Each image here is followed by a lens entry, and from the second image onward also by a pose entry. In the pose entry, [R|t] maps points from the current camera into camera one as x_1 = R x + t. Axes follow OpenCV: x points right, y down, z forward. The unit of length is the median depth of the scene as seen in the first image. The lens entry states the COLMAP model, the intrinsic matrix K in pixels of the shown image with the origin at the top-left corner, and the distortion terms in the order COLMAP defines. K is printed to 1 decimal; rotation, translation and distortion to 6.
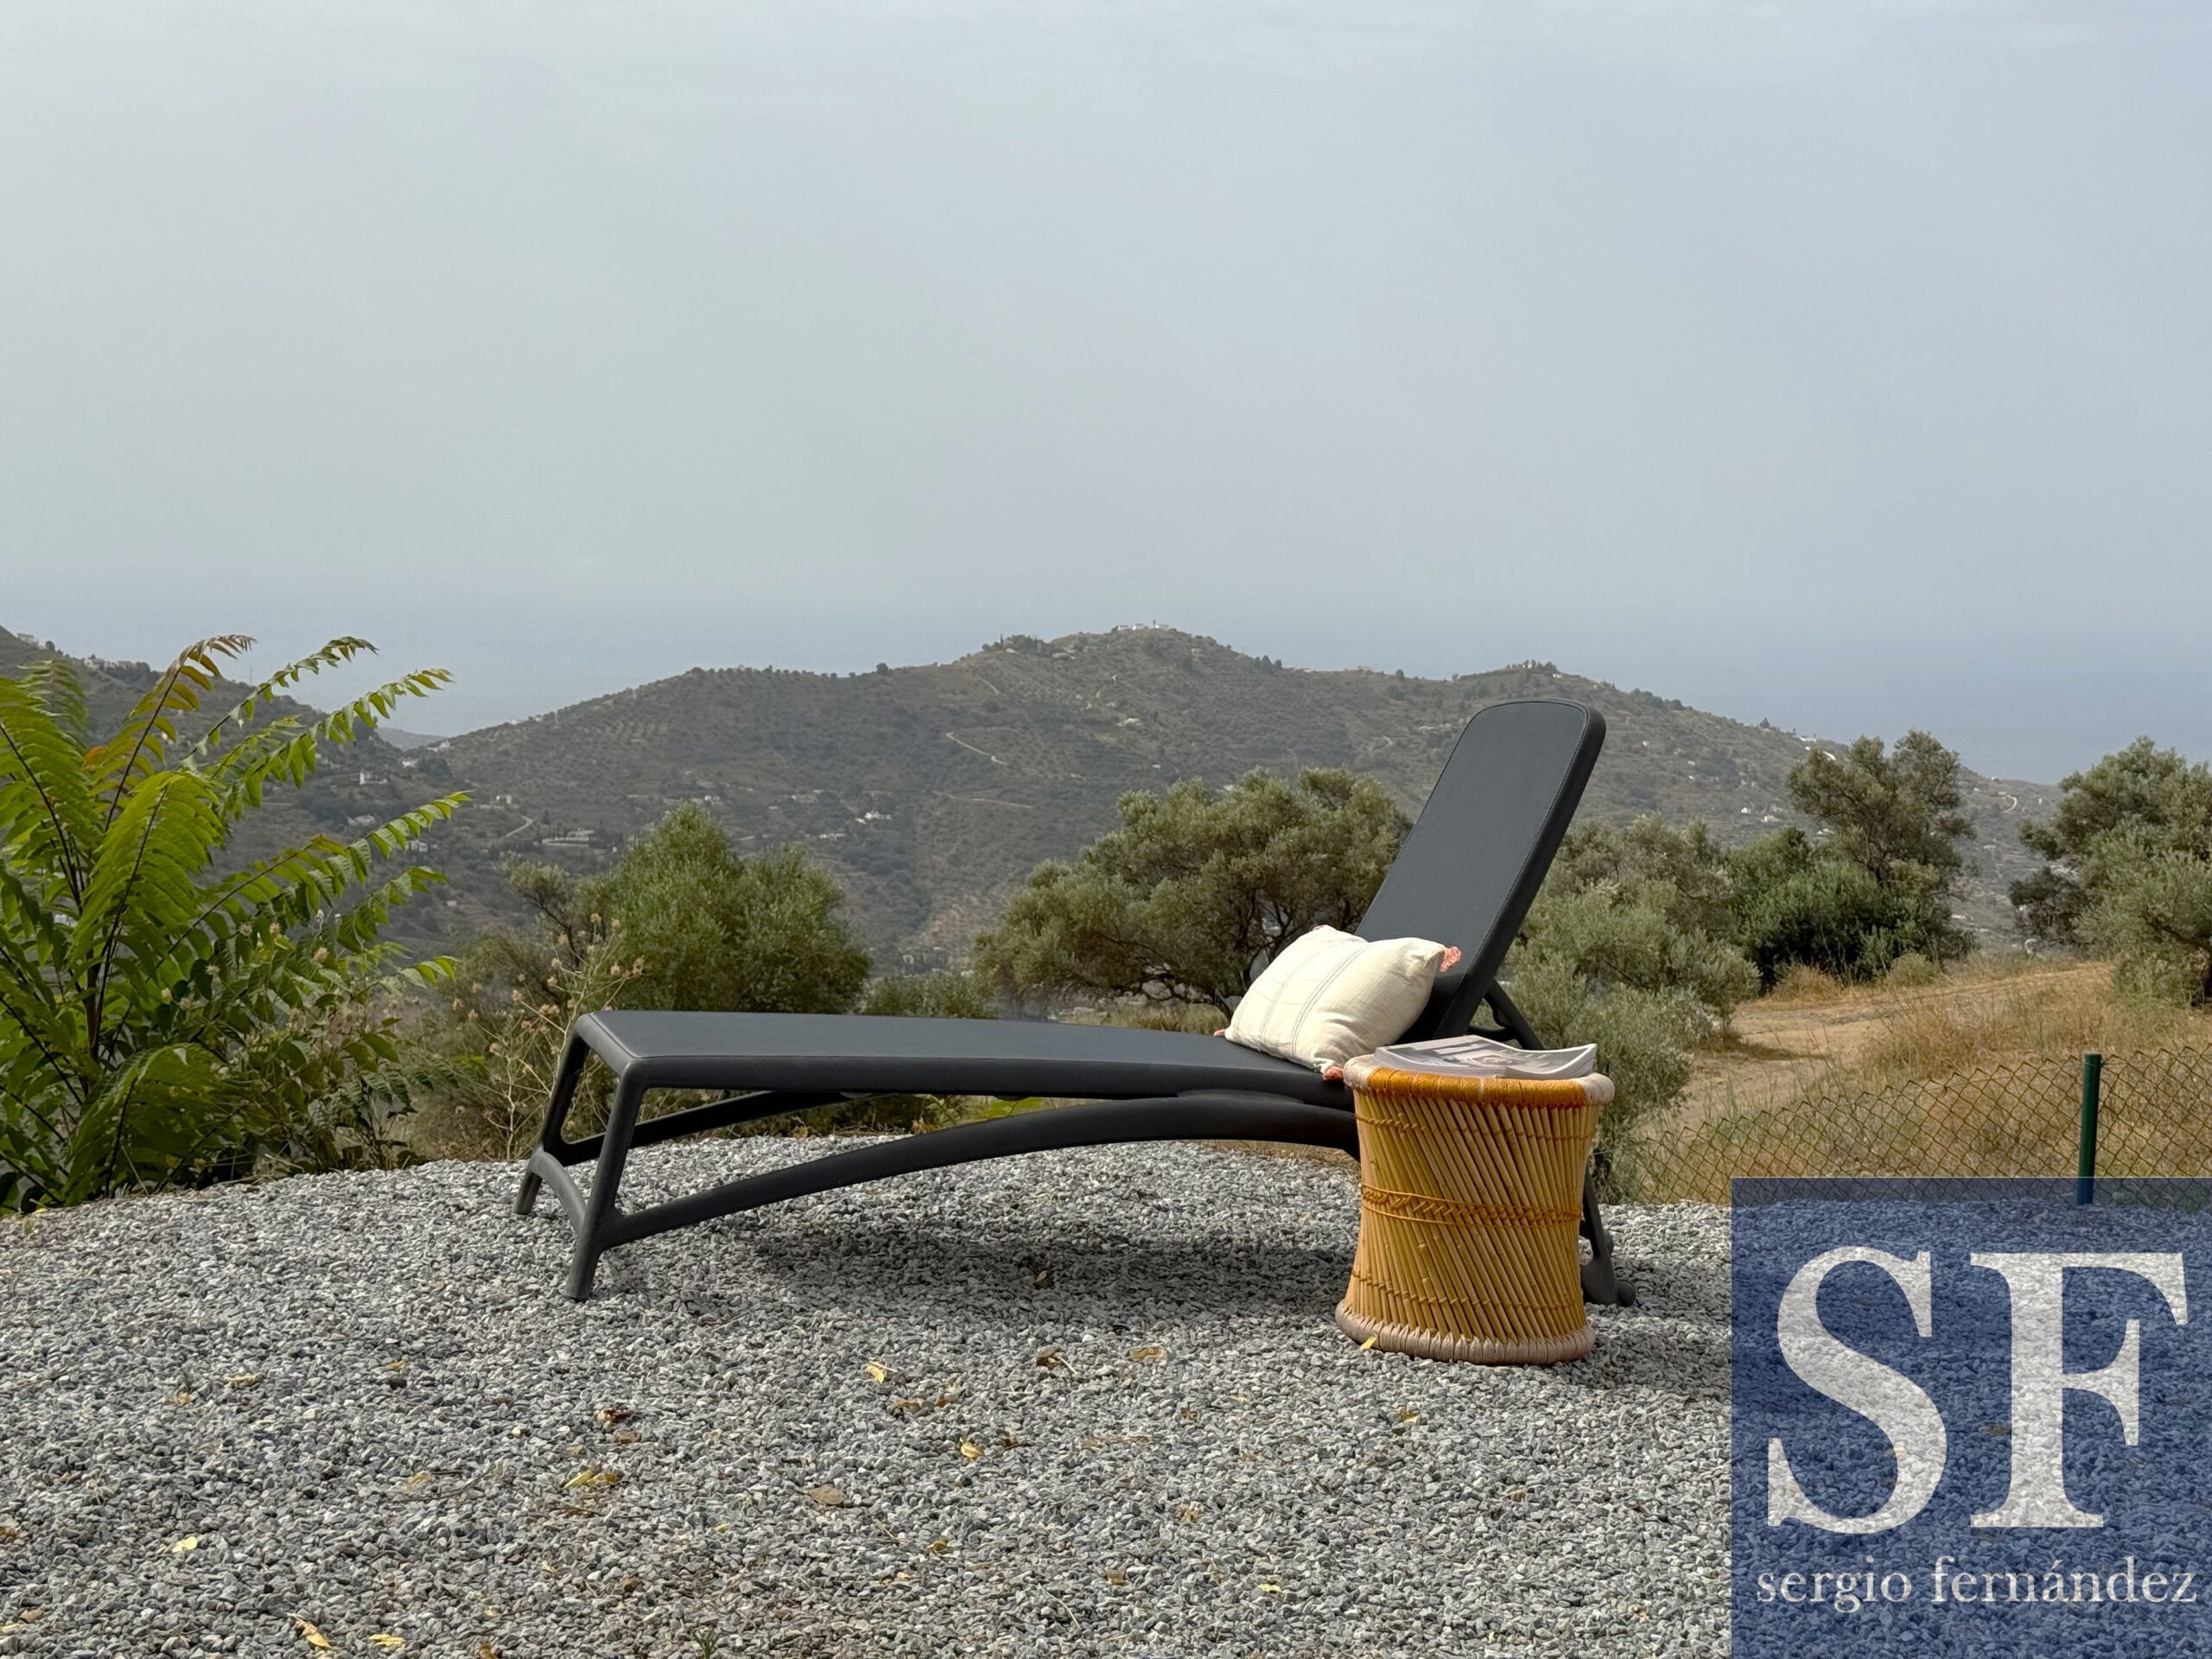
lens RADIAL K [[3080.7, 0, 1103.0], [0, 3080.7, 826.0], [0, 0, 1]] dist [0.122709, 0.000000]
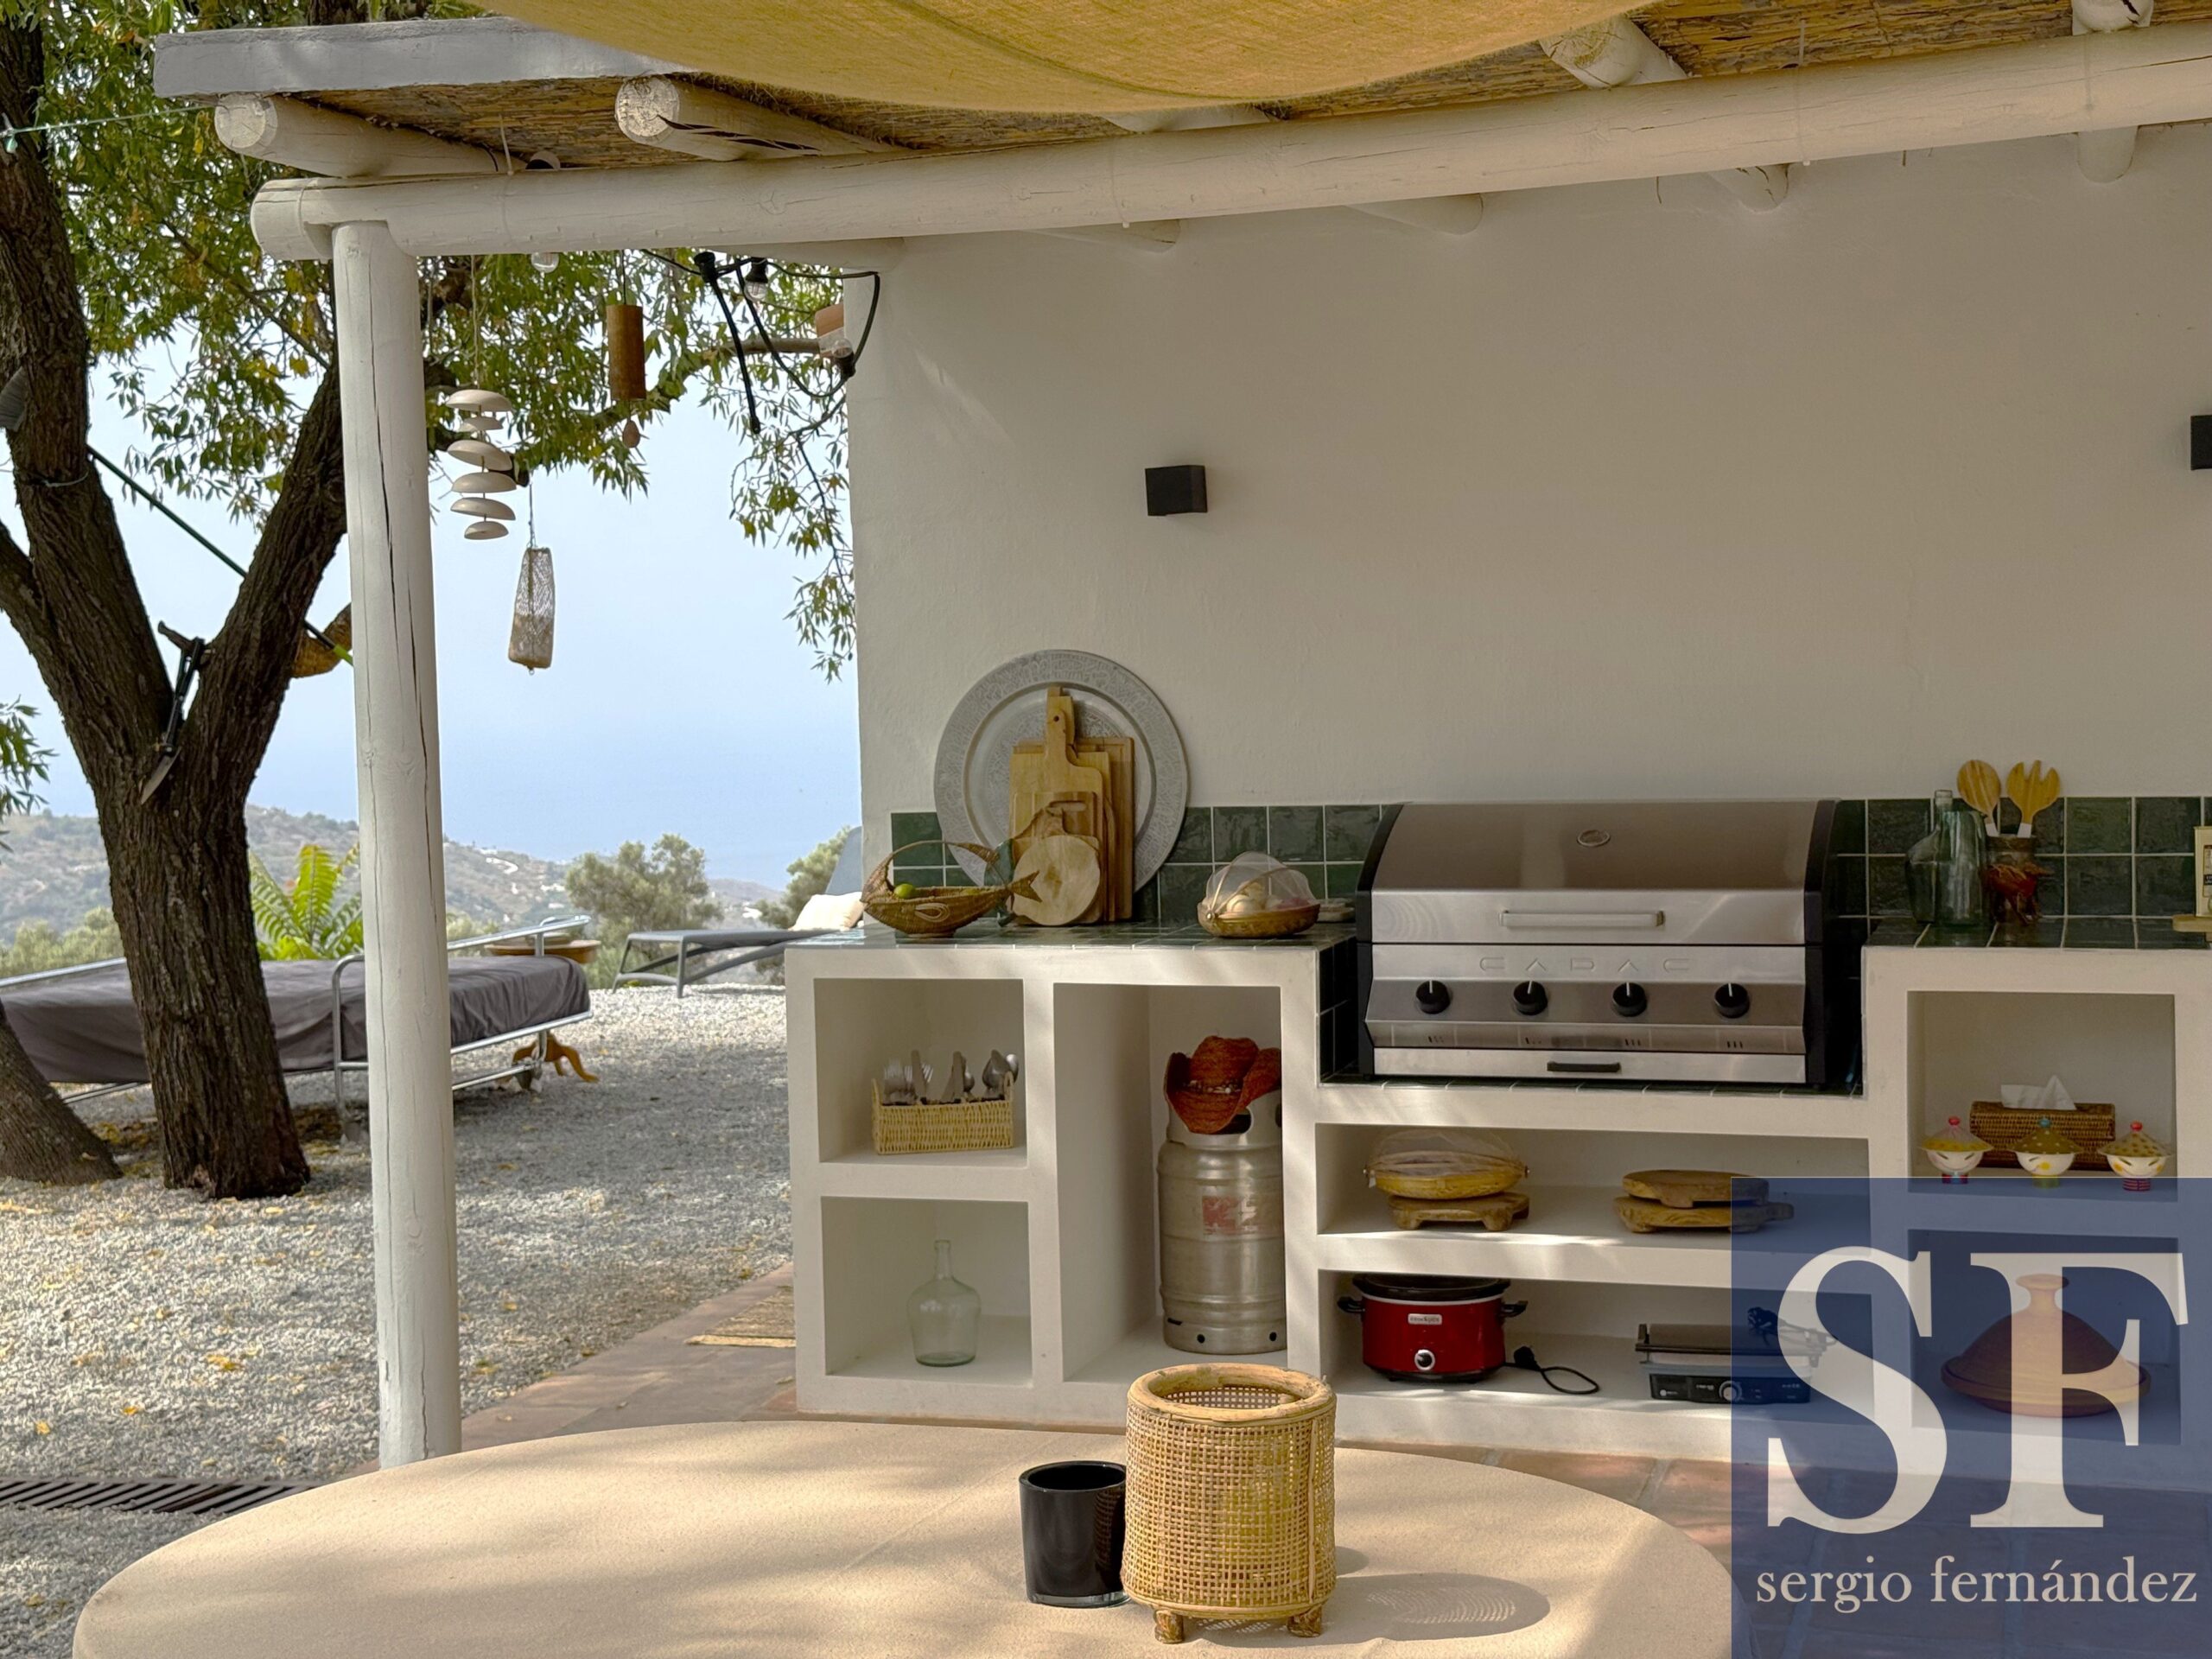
lens RADIAL K [[3080.7, 0, 1162.6], [0, 3080.7, 863.5], [0, 0, 1]] dist [0.122709, 0.000000]
pose [[0.902586, -0.074851, 0.423953, -0.073645], [0.085139, 0.996355, -0.005349, 0.003401], [-0.422007, 0.040923, 0.905669, -0.161422]]
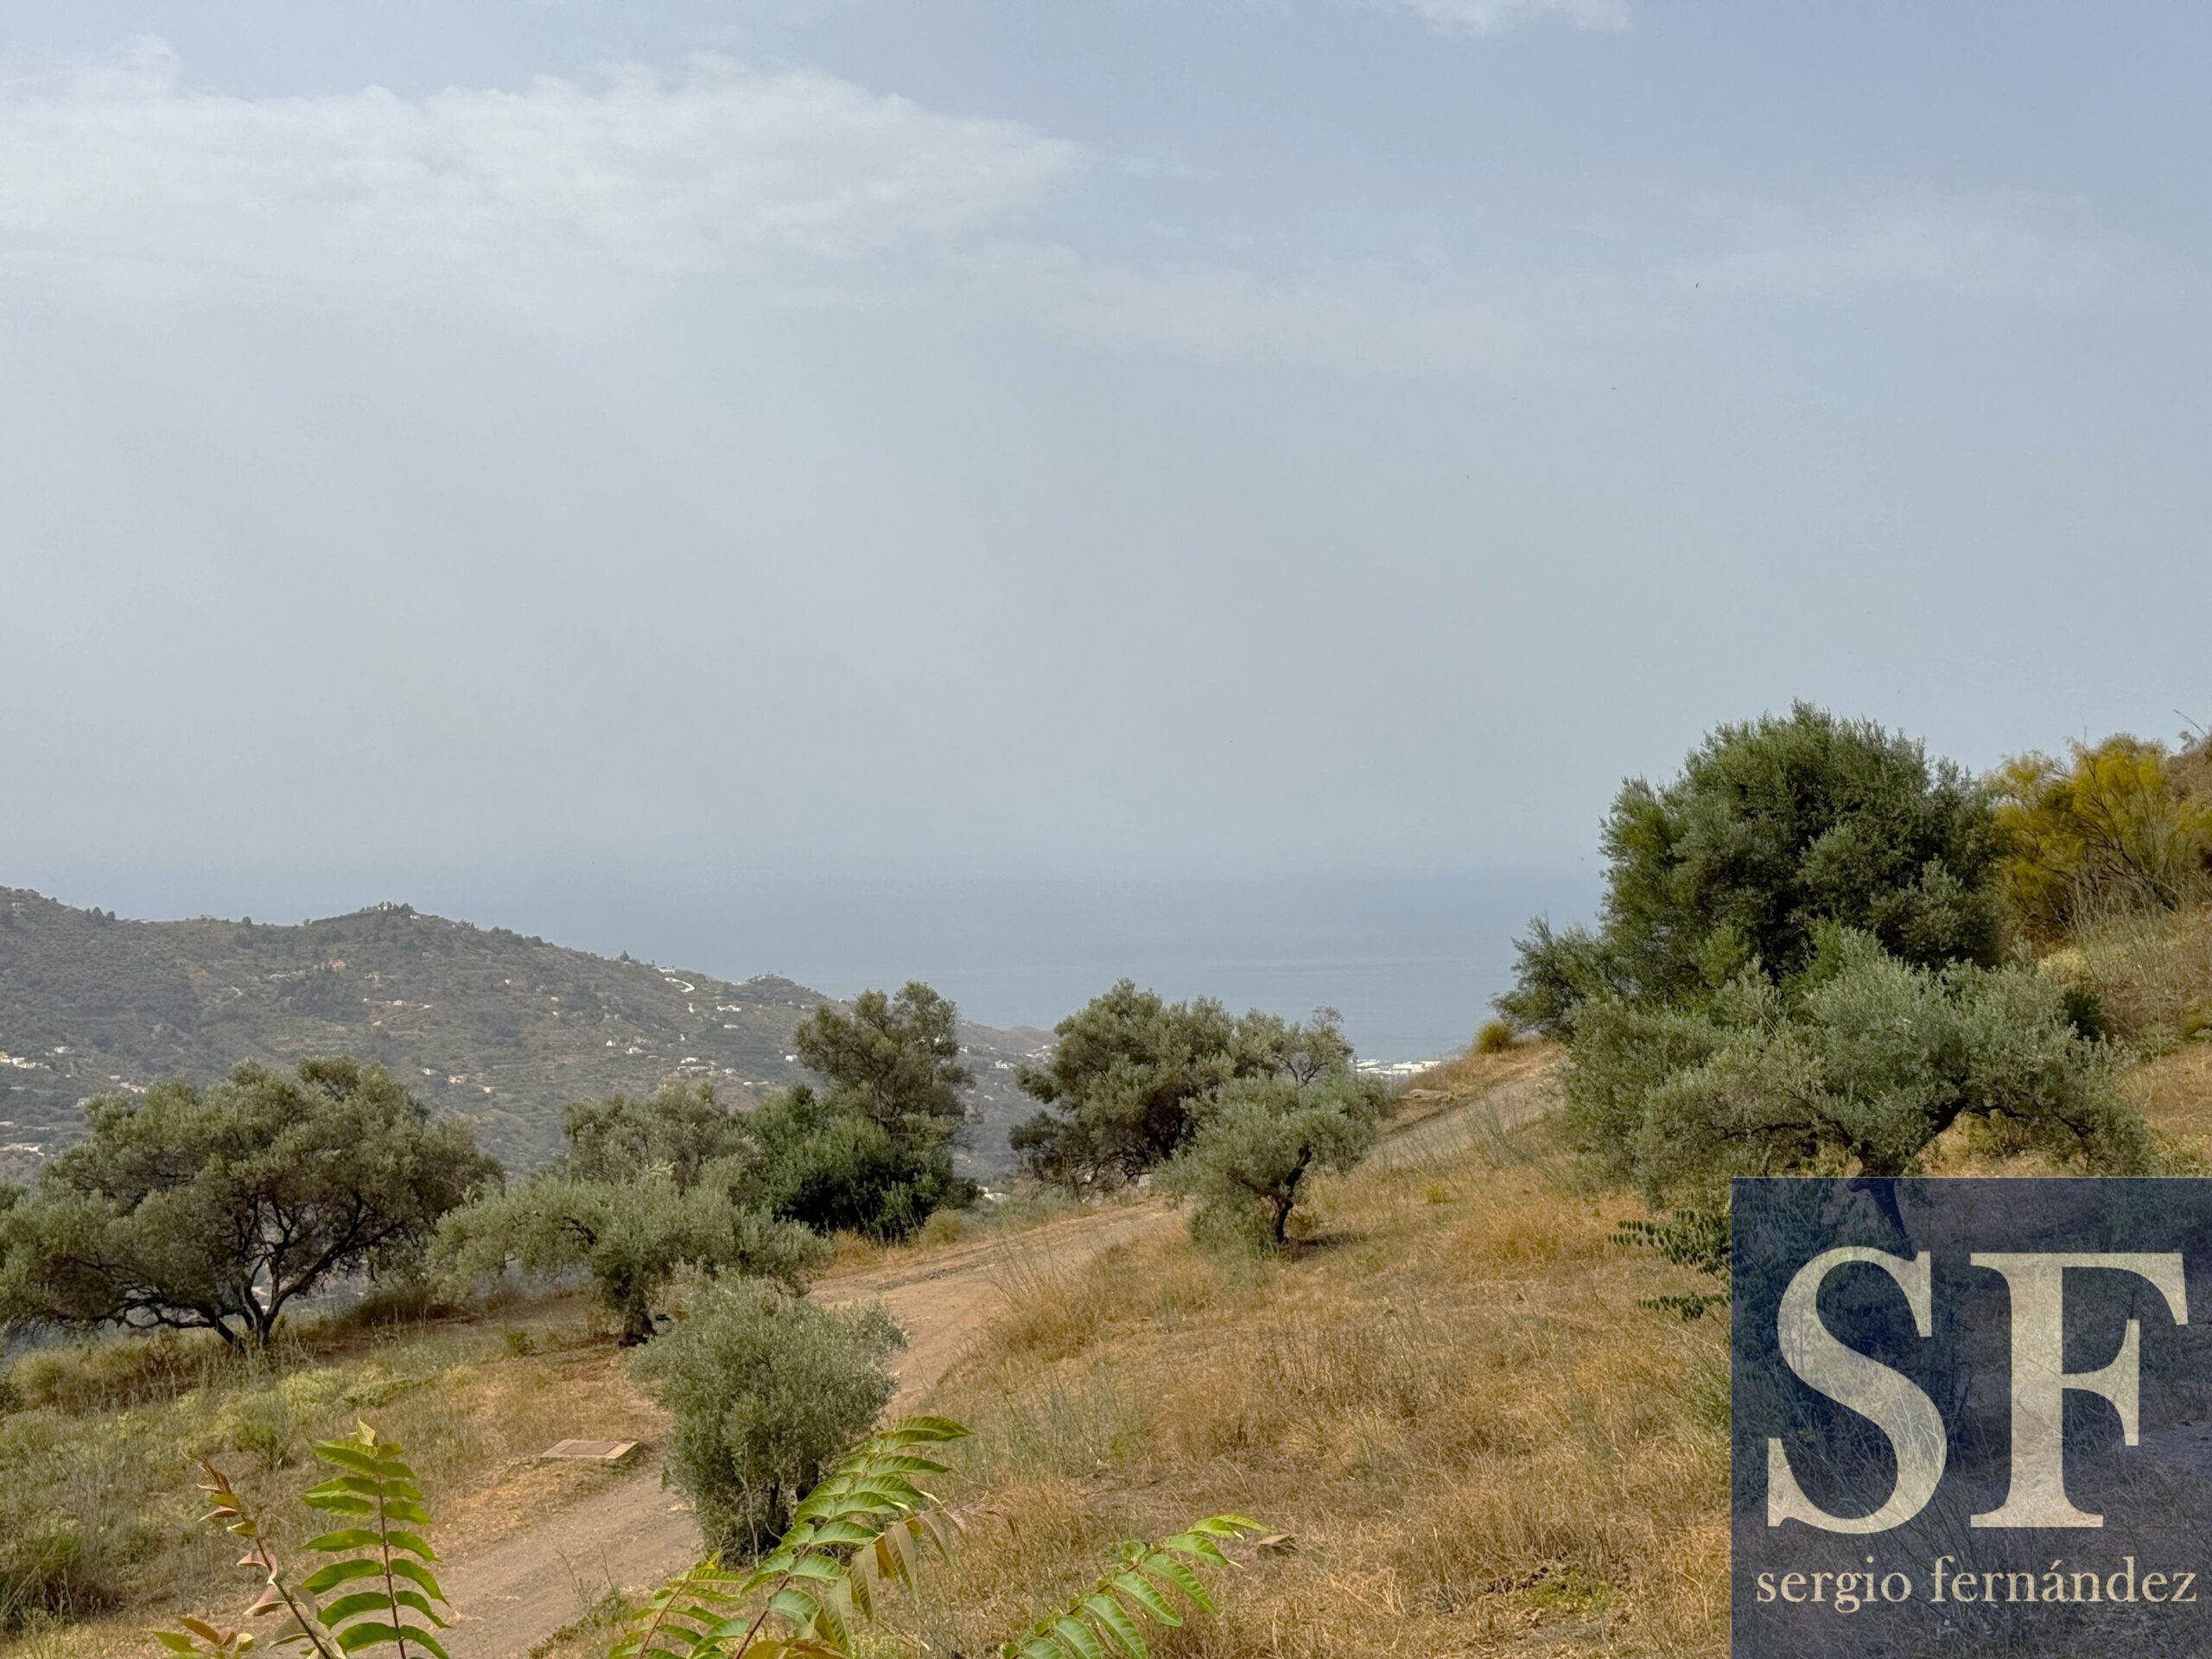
lens RADIAL K [[3080.7, 0, 1103.0], [0, 3080.7, 840.3], [0, 0, 1]] dist [0.122709, 0.000000]
pose [[0.933228, -0.028577, 0.358147, -0.038495], [0.054151, 0.996632, -0.061579, -0.011854], [-0.355181, 0.076861, 0.931632, 0.045569]]
